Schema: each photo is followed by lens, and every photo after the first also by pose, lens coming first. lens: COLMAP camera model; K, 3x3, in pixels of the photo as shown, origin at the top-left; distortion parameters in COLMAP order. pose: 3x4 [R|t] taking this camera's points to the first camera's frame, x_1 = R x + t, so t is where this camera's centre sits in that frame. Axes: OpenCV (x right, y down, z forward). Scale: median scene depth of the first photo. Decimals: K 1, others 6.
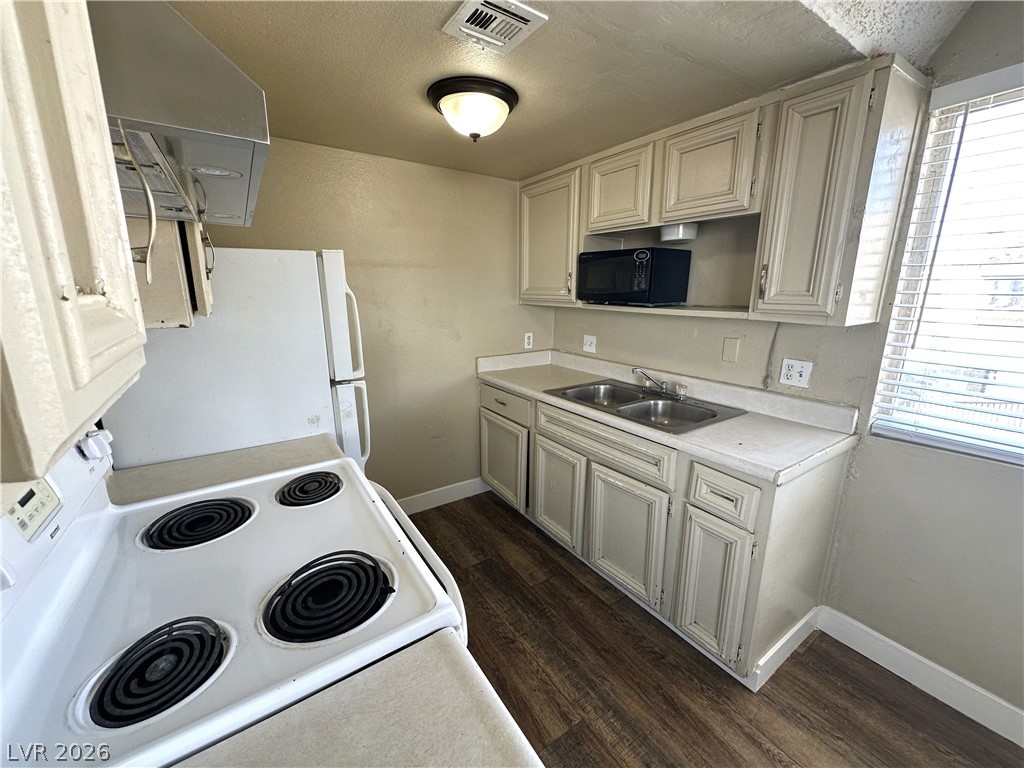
lens RADIAL K [[407.7, 0, 509.1], [0, 407.7, 382.2], [0, 0, 1]] dist [-0.004419, 0.000082]
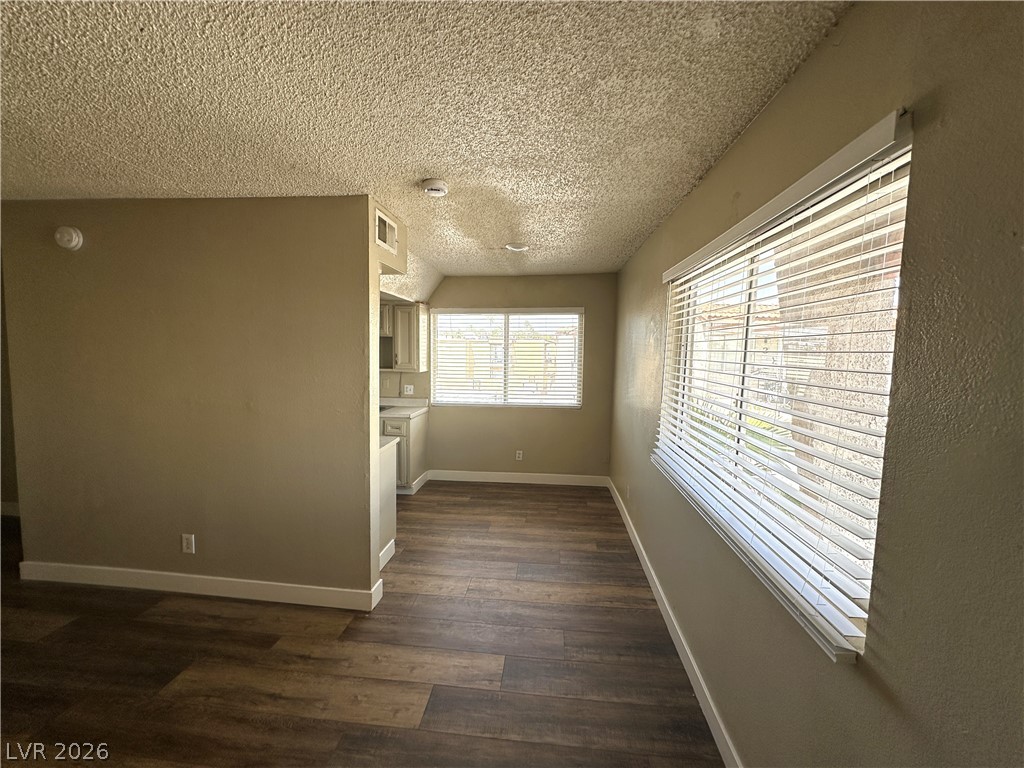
lens RADIAL K [[407.7, 0, 510.5], [0, 407.7, 383.3], [0, 0, 1]] dist [-0.004419, 0.000082]
pose [[0.629982, -0.051723, 0.774885, -1.176124], [0.158840, 0.985268, -0.063372, 0.253916], [-0.760192, 0.163006, 0.628917, -1.494805]]
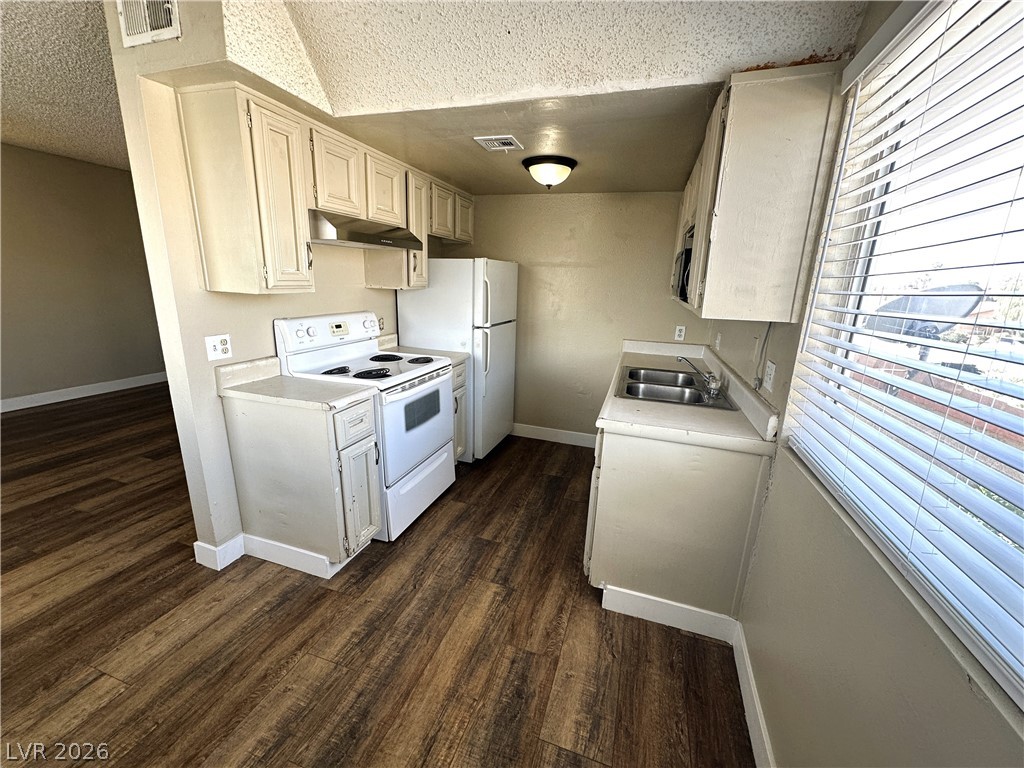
lens RADIAL K [[407.7, 0, 517.6], [0, 407.7, 384.3], [0, 0, 1]] dist [-0.004419, 0.000082]
pose [[0.625523, 0.213032, -0.750559, 1.185599], [-0.210994, 0.972345, 0.100136, 0.027775], [0.751134, 0.095726, 0.653172, -0.071949]]
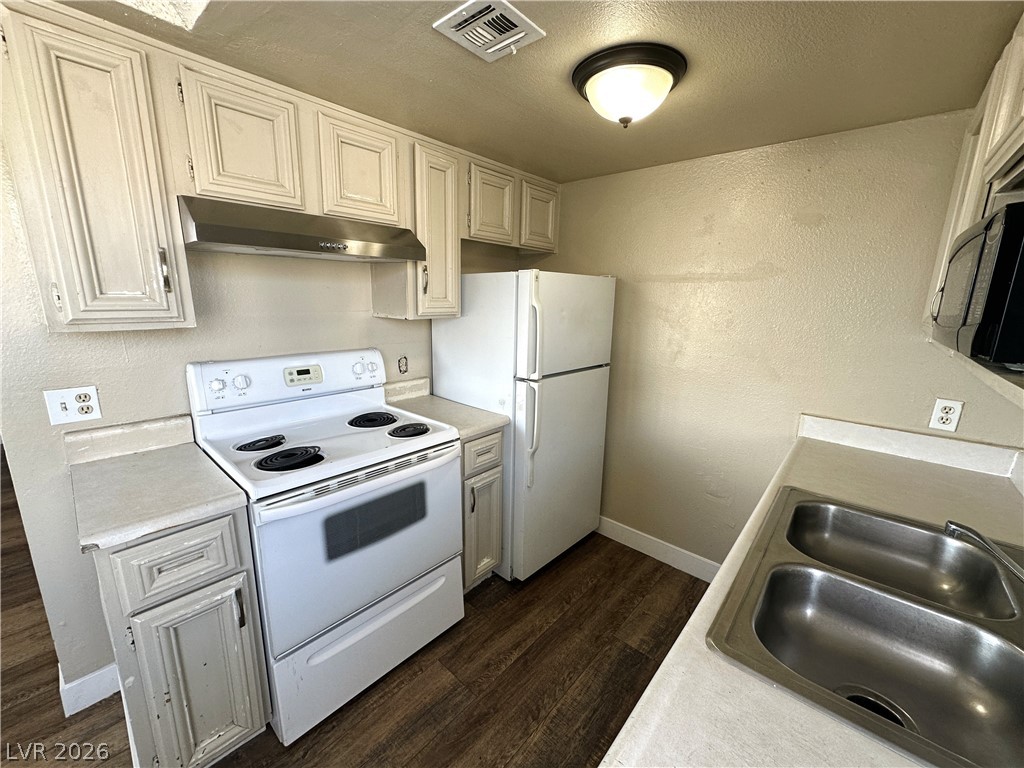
lens RADIAL K [[407.7, 0, 512.8], [0, 407.7, 383.7], [0, 0, 1]] dist [-0.004419, 0.000082]
pose [[0.256979, 0.201607, -0.945154, 0.717136], [-0.242235, 0.960215, 0.138958, -0.147831], [0.935566, 0.193240, 0.295591, 0.628364]]
